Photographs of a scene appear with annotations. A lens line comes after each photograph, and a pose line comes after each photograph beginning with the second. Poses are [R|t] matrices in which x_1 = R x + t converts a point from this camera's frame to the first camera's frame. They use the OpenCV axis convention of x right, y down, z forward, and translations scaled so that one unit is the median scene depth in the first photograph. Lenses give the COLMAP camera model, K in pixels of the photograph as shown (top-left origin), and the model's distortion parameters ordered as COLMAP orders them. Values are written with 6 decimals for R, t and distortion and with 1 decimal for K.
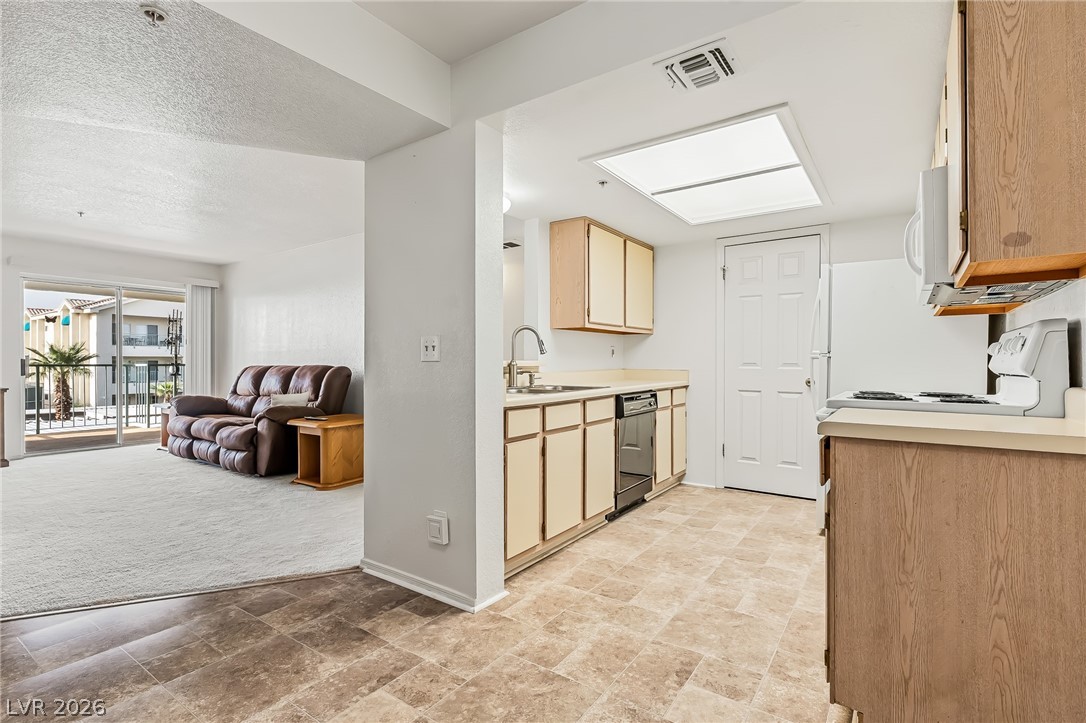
lens RADIAL K [[509.5, 0, 541.4], [0, 509.5, 364.5], [0, 0, 1]] dist [-0.002980, -0.002032]
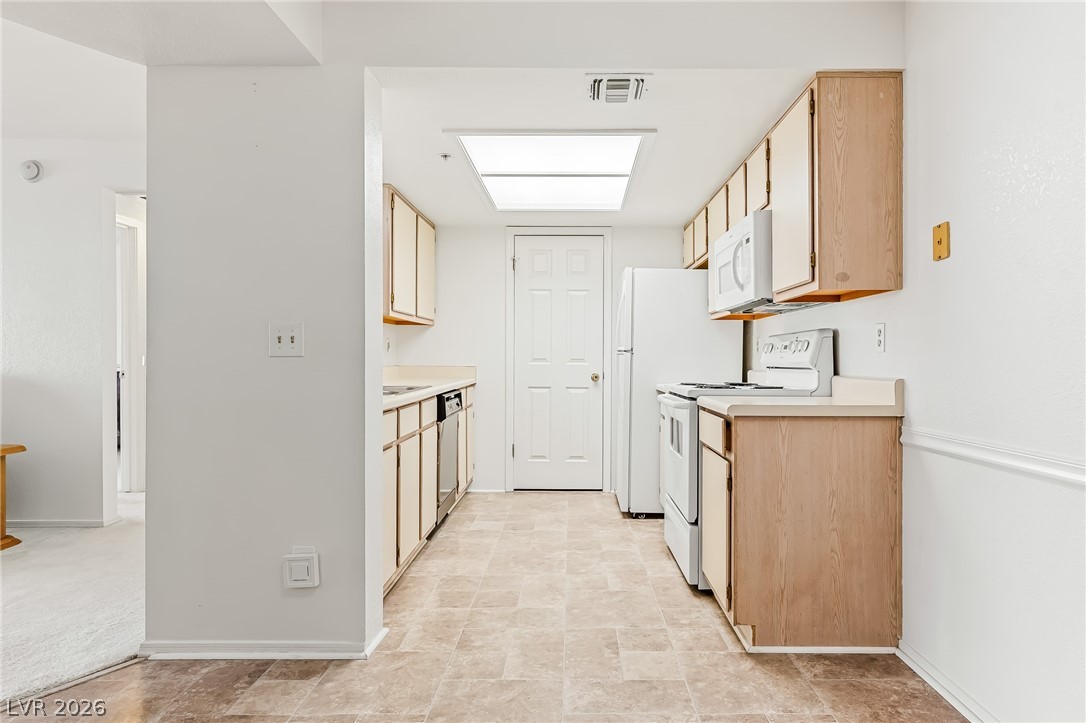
lens RADIAL K [[652.5, 0, 545.7], [0, 652.5, 358.5], [0, 0, 1]] dist [-0.000644, -0.002347]
pose [[0.817269, 0.000421, 0.576257, -0.468310], [0.000942, 0.999997, -0.002067, -0.000508], [-0.576256, 0.002233, 0.817266, -0.040616]]
